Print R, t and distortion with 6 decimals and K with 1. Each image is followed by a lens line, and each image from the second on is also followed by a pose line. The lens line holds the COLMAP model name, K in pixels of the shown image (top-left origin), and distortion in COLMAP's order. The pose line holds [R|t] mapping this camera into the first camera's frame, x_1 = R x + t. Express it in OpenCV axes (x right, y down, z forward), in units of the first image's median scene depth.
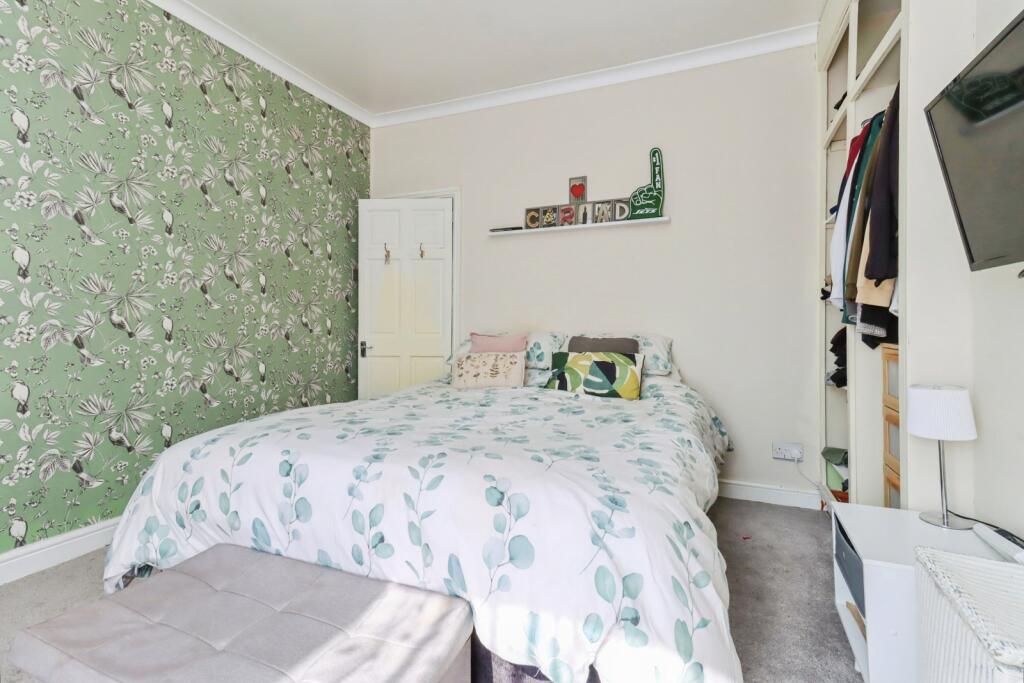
lens RADIAL K [[477.8, 0, 520.2], [0, 477.8, 319.6], [0, 0, 1]] dist [0.017723, -0.000449]
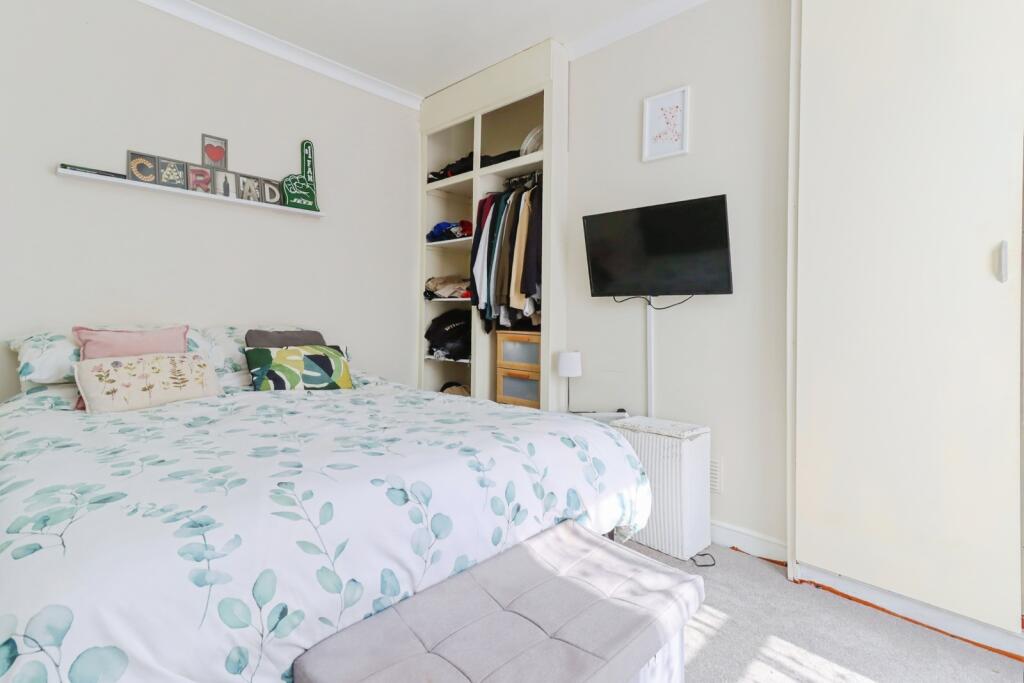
lens RADIAL K [[477.8, 0, 520.2], [0, 477.8, 319.6], [0, 0, 1]] dist [0.017723, -0.000449]
pose [[0.360418, 0.002742, 0.932787, -0.503920], [-0.023653, 0.999701, 0.006200, -0.000458], [-0.932491, -0.024298, 0.360375, 0.221749]]
